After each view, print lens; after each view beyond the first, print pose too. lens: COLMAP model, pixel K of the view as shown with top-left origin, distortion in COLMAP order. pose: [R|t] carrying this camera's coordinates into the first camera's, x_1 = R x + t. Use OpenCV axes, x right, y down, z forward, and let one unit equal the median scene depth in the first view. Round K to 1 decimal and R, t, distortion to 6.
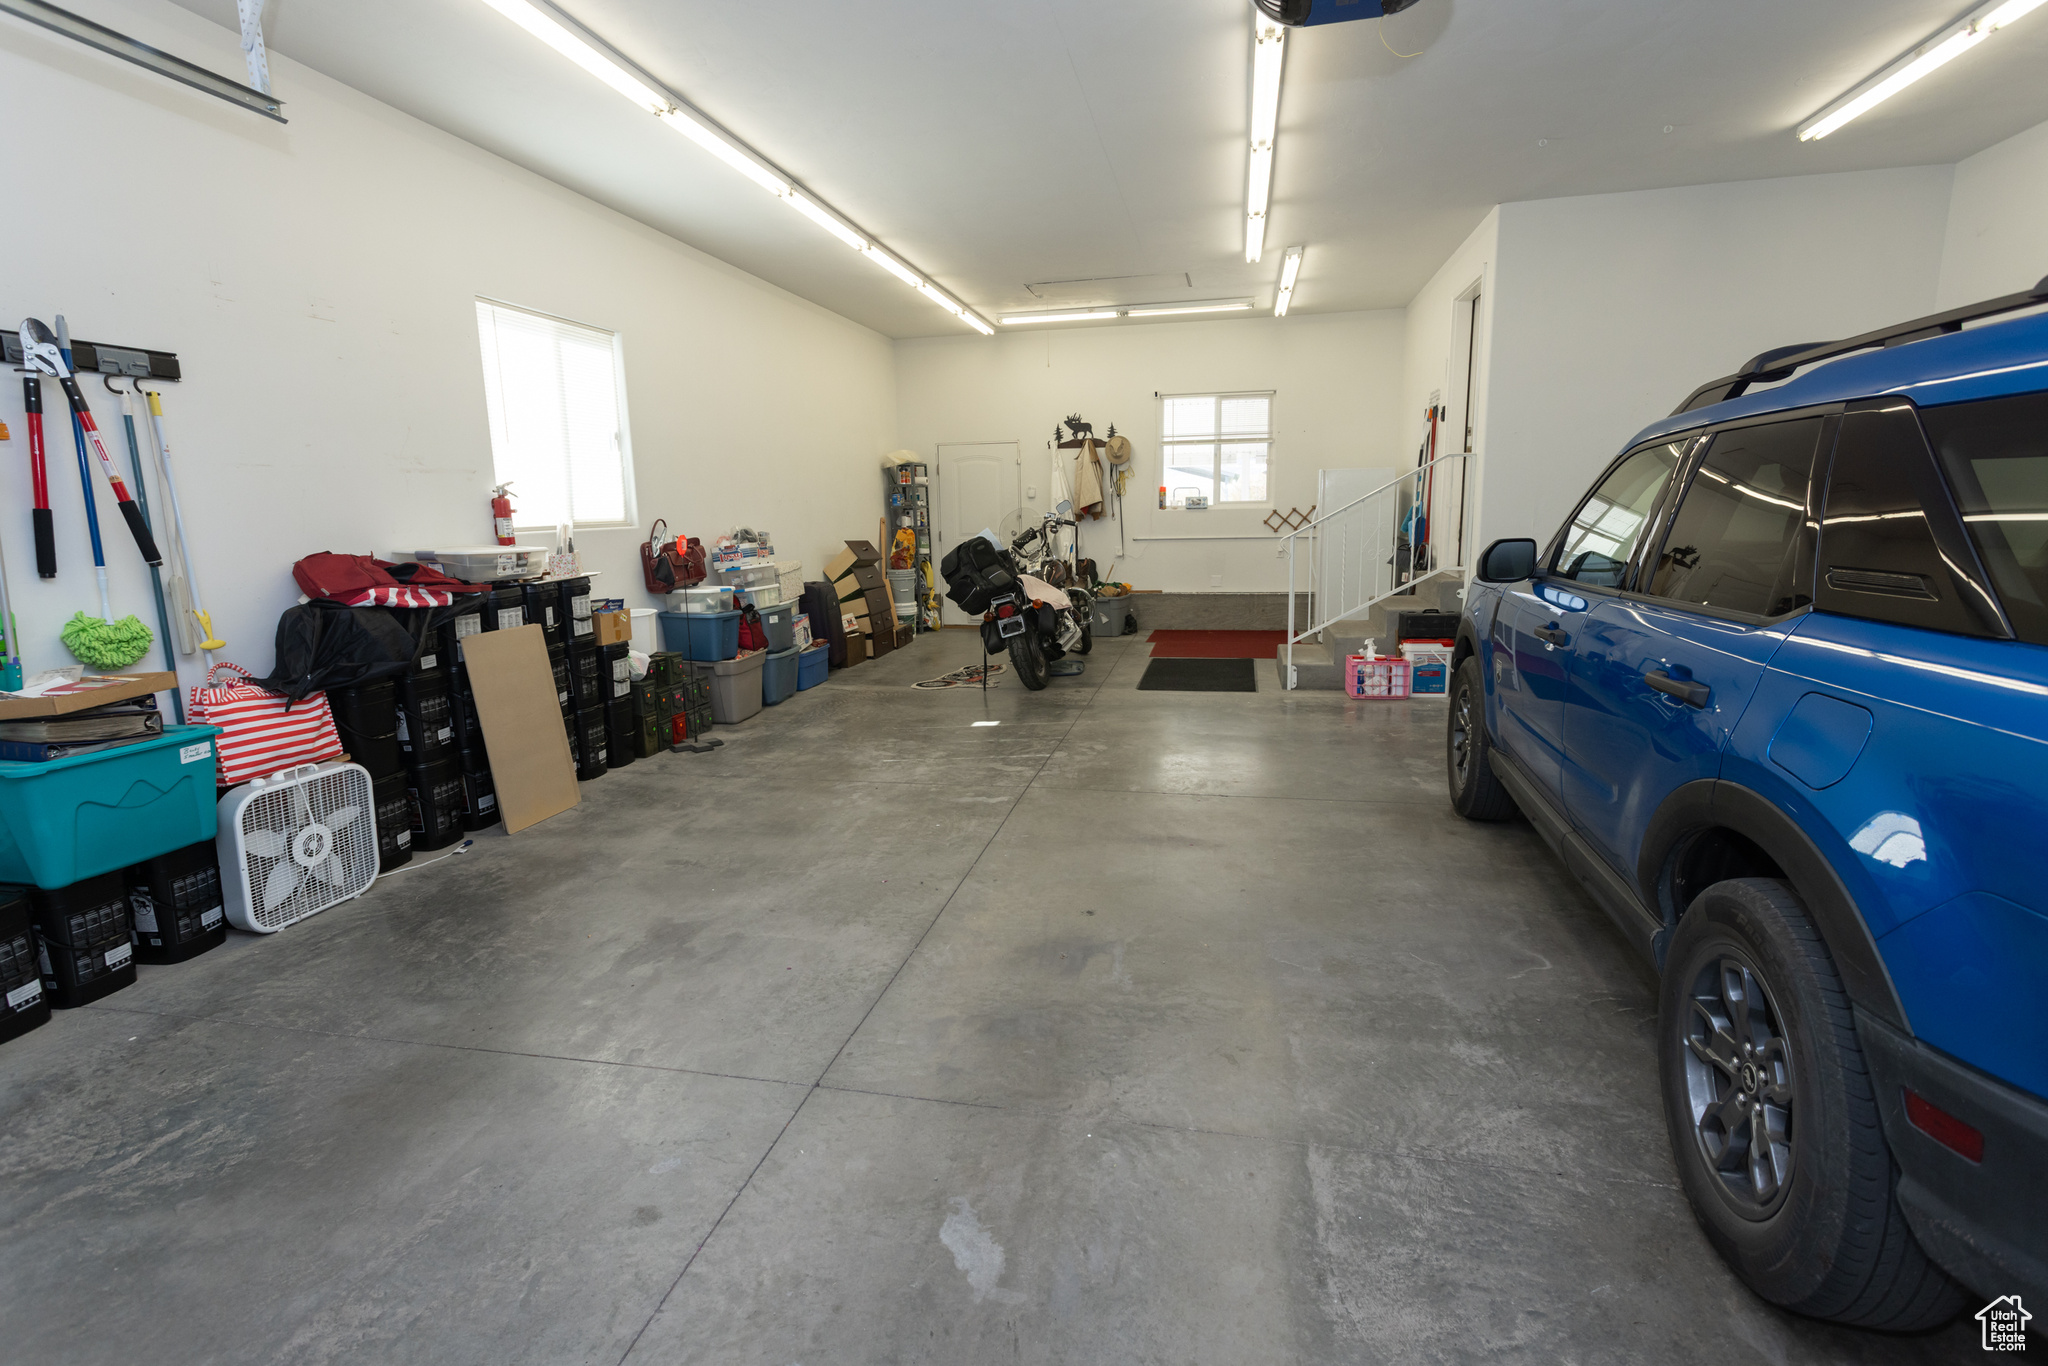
lens RADIAL K [[998.4, 0, 1008.2], [0, 998.4, 672.5], [0, 0, 1]] dist [0.013374, 0.005340]
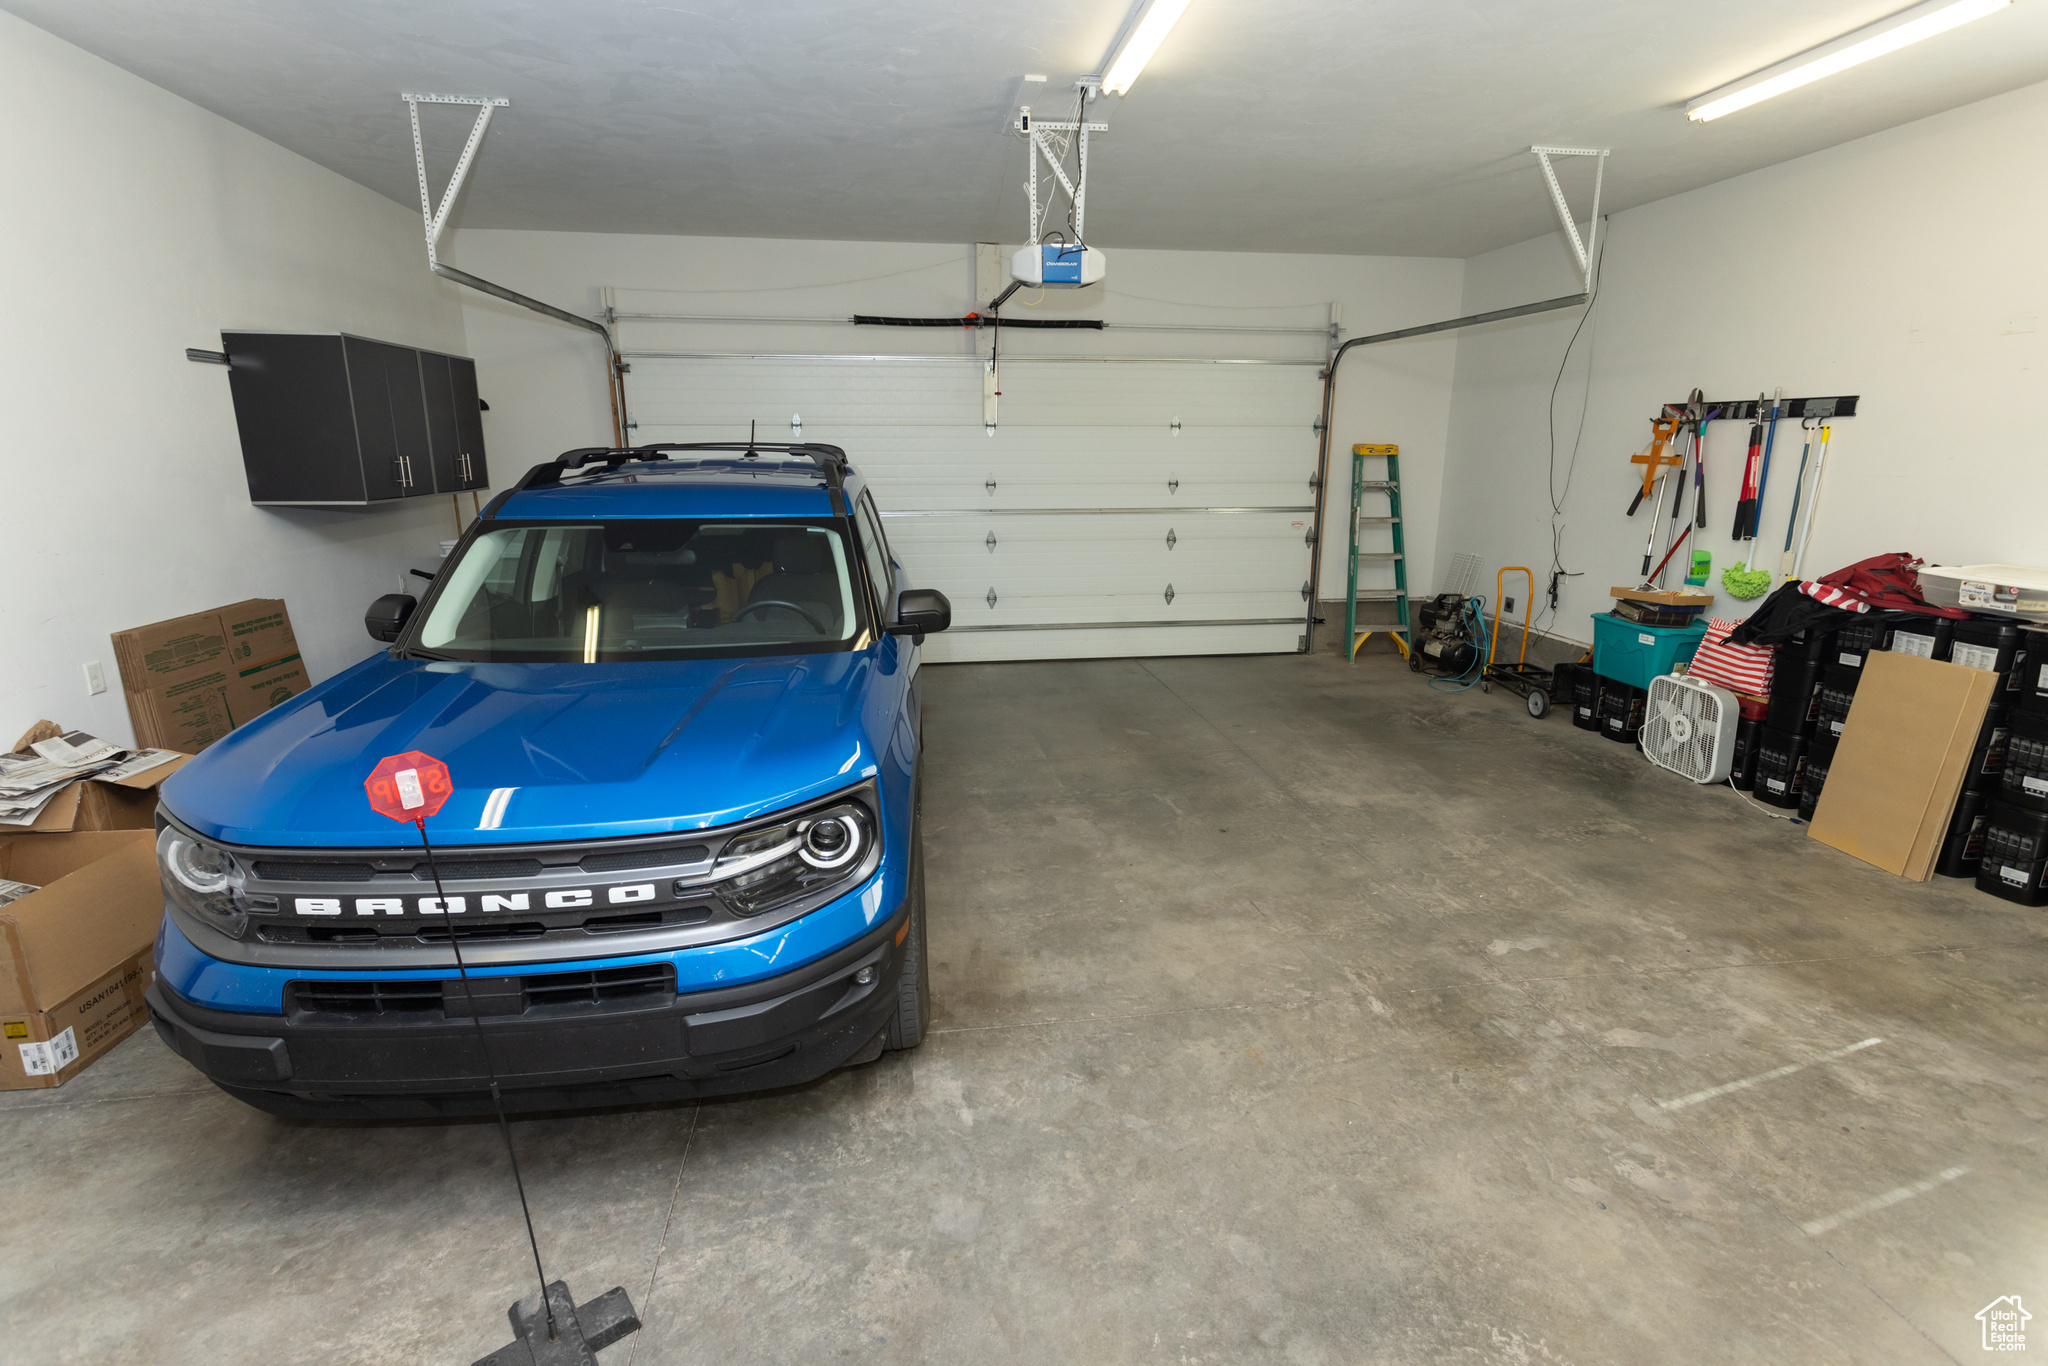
lens RADIAL K [[998.4, 0, 1021.1], [0, 998.4, 684.6], [0, 0, 1]] dist [0.013374, 0.005340]
pose [[-0.935127, 0.106084, -0.338059, 0.591446], [-0.039970, 0.916450, 0.398149, -0.358657], [0.352051, 0.385832, -0.852756, 1.510433]]
